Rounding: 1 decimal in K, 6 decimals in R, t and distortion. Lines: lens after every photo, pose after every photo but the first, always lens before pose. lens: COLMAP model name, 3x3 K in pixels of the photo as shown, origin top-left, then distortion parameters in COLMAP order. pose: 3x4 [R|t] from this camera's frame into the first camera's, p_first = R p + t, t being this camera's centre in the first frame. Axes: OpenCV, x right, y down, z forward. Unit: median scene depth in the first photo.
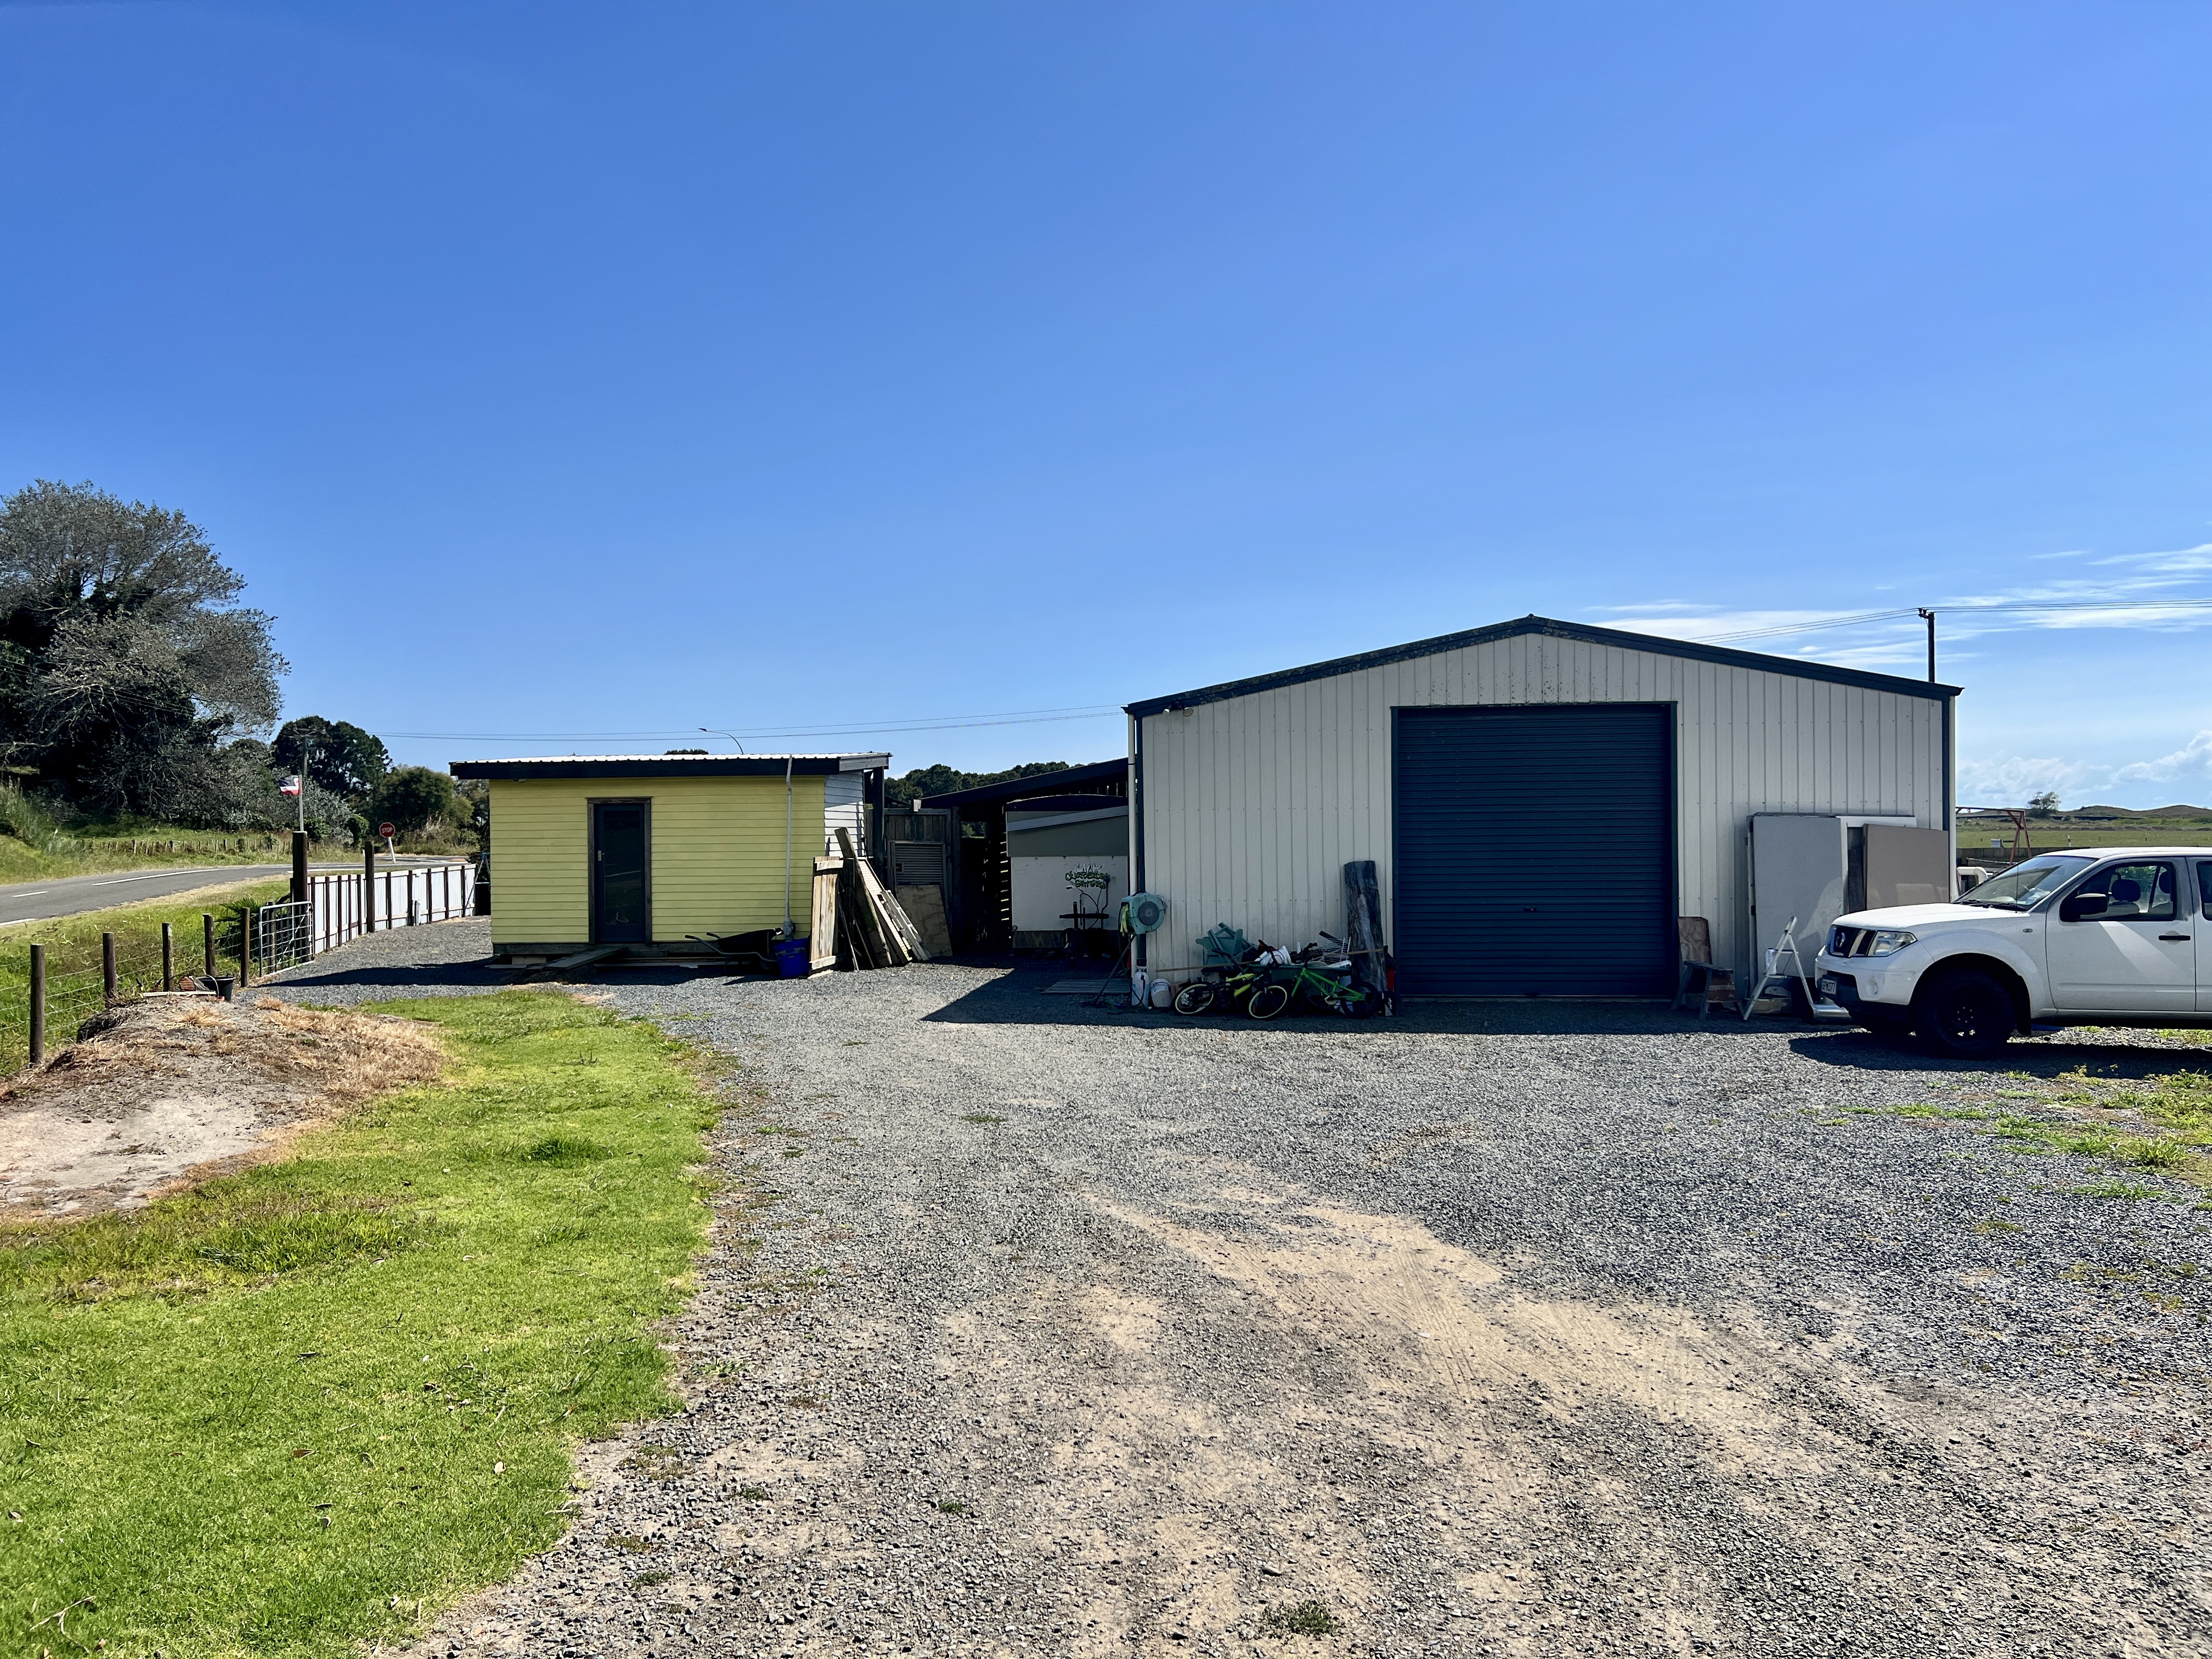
lens RADIAL K [[1650.3, 0, 1111.7], [0, 1650.3, 847.6], [0, 0, 1]] dist [0.040627, -0.028415]
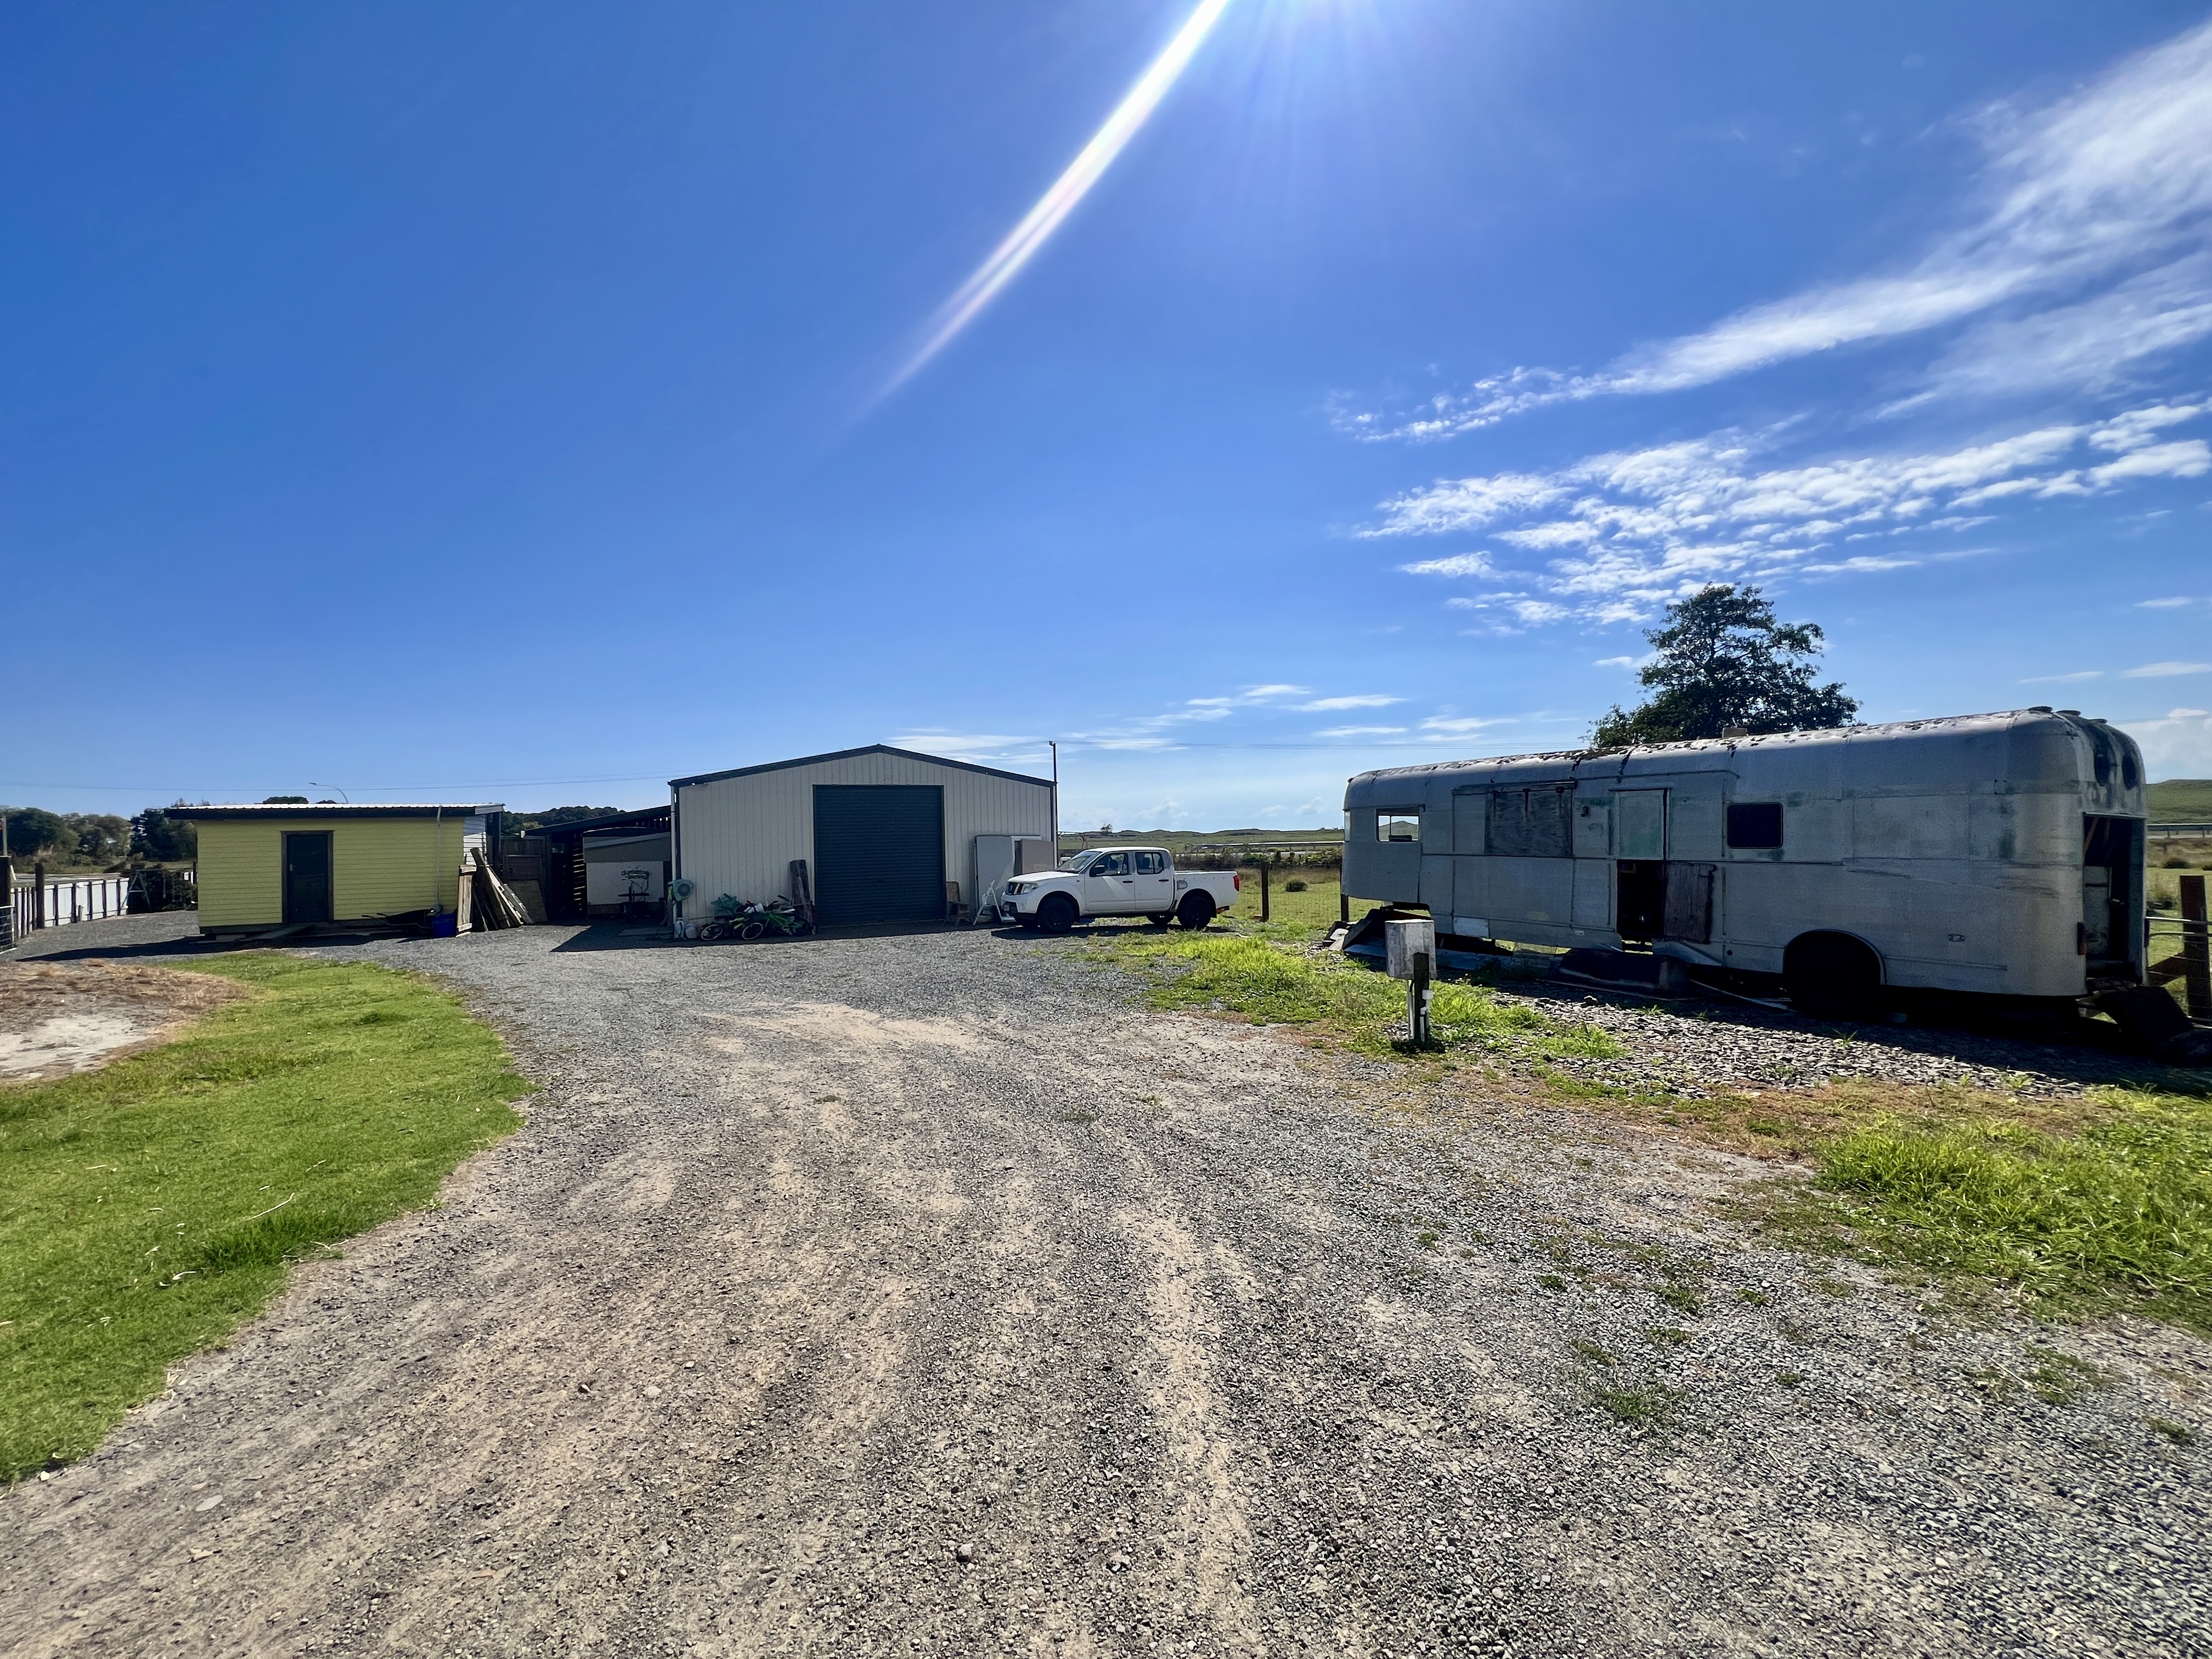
lens RADIAL K [[881.6, 0, 1097.6], [0, 881.6, 822.5], [0, 0, 1]] dist [-0.002273, 0.000217]
pose [[0.878018, -0.001366, 0.478626, -0.047179], [0.018365, 0.999356, -0.030838, 0.002523], [-0.478276, 0.035867, 0.877477, -0.143676]]
